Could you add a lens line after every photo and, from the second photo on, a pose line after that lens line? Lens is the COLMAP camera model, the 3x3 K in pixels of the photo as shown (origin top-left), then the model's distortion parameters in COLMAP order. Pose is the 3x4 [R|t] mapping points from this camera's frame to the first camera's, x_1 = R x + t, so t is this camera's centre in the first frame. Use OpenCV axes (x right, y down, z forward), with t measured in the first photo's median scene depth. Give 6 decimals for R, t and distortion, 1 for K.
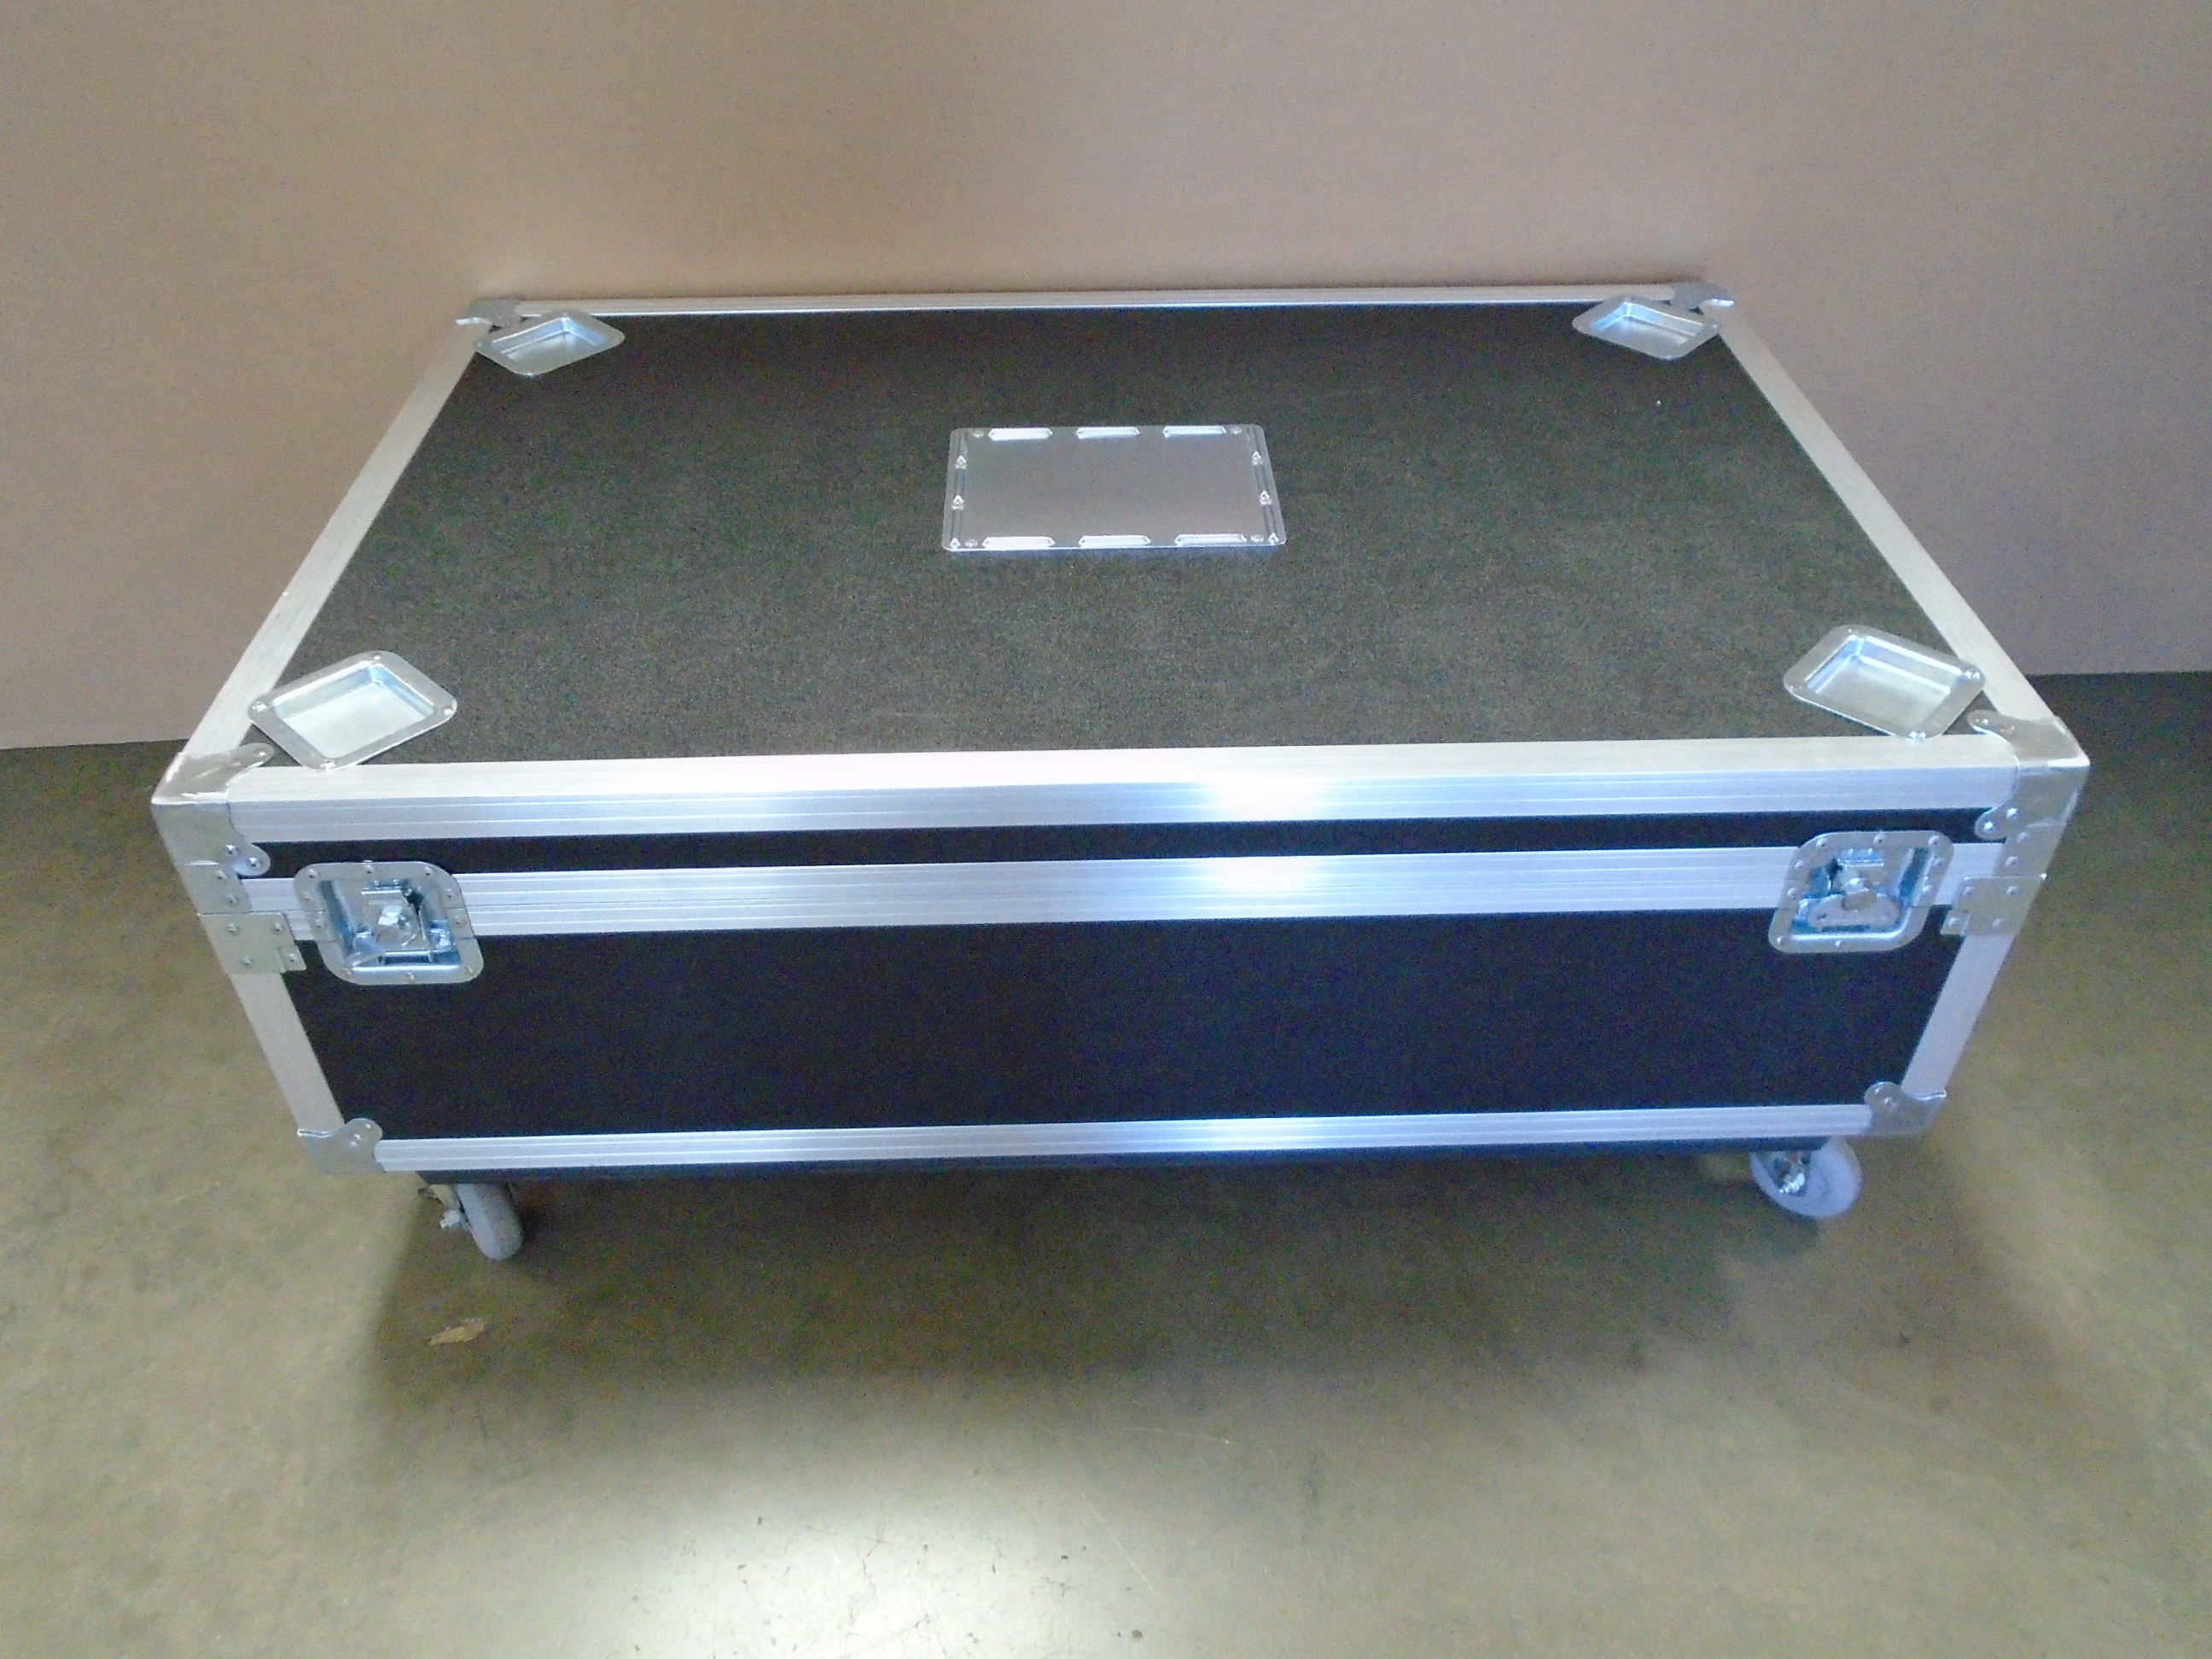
lens RADIAL K [[1712.1, 0, 1106.0], [0, 1712.1, 829.5], [0, 0, 1]] dist [-0.003980, 0.000746]
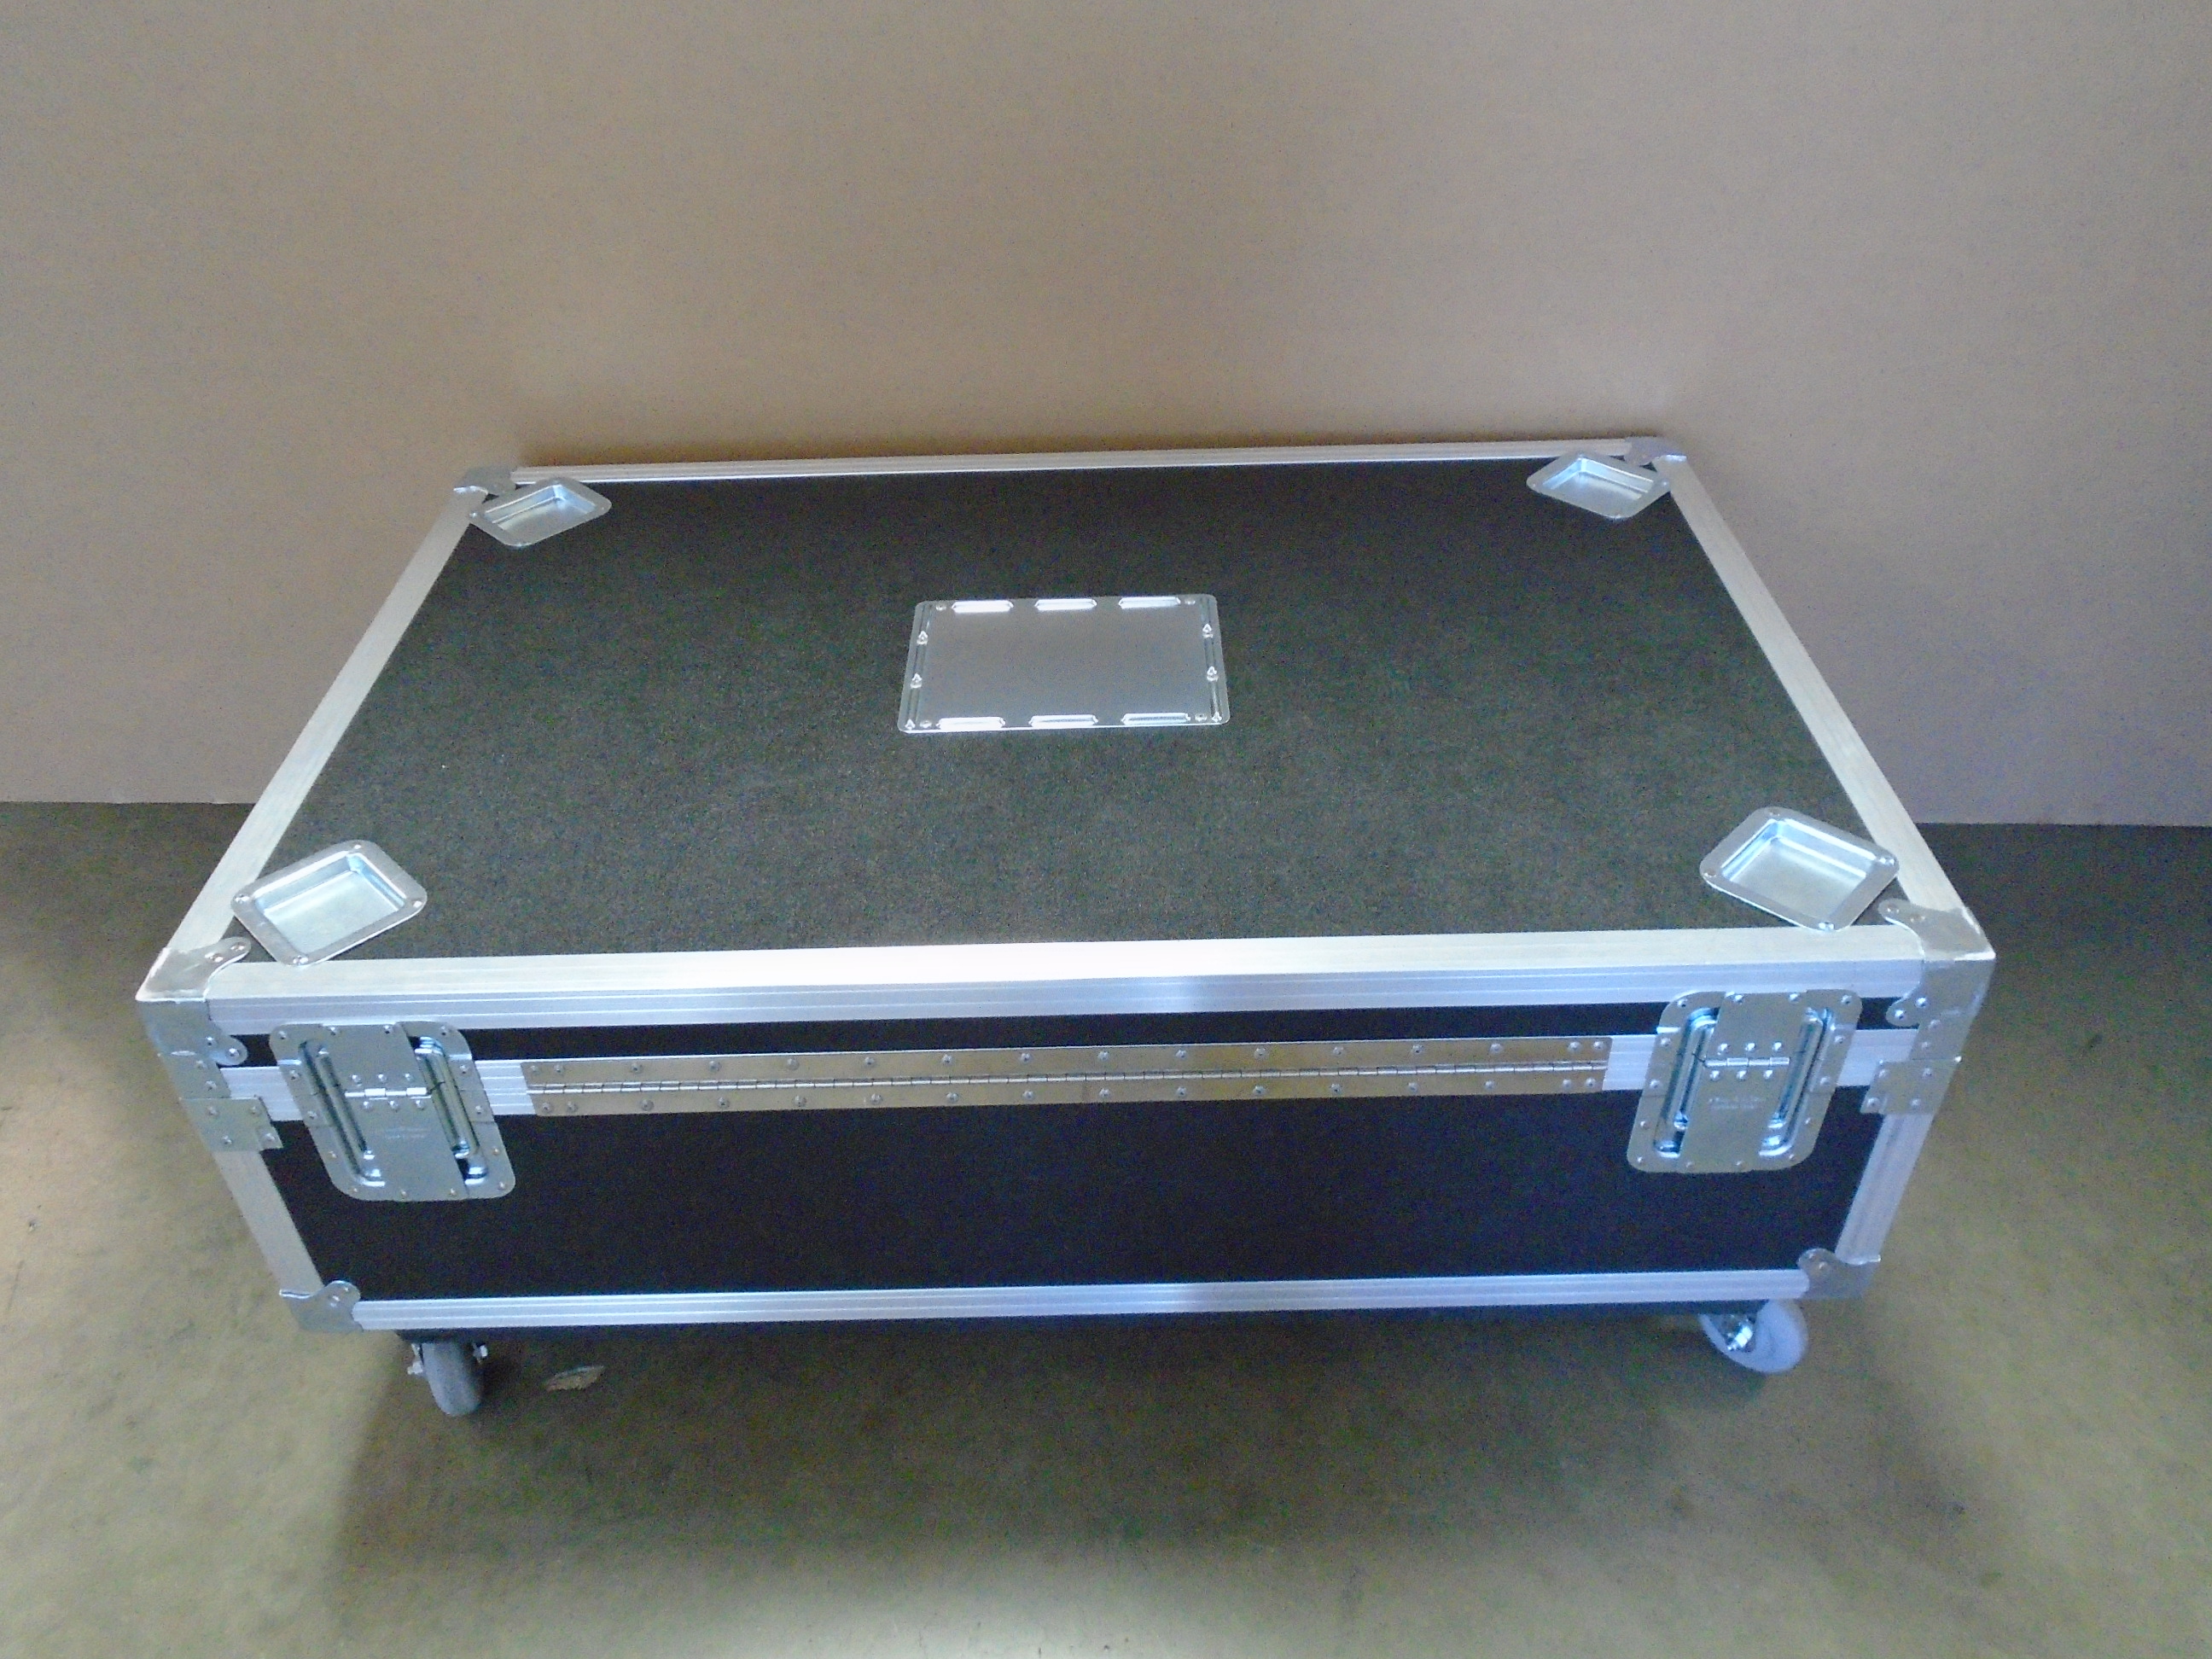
lens RADIAL K [[1705.0, 0, 1106.0], [0, 1705.0, 829.5], [0, 0, 1]] dist [0.005952, 0.002791]
pose [[0.999575, -0.003003, -0.029005, 0.062979], [0.002225, 0.999637, -0.026834, -0.077167], [0.029075, 0.026758, 0.999219, -0.036225]]
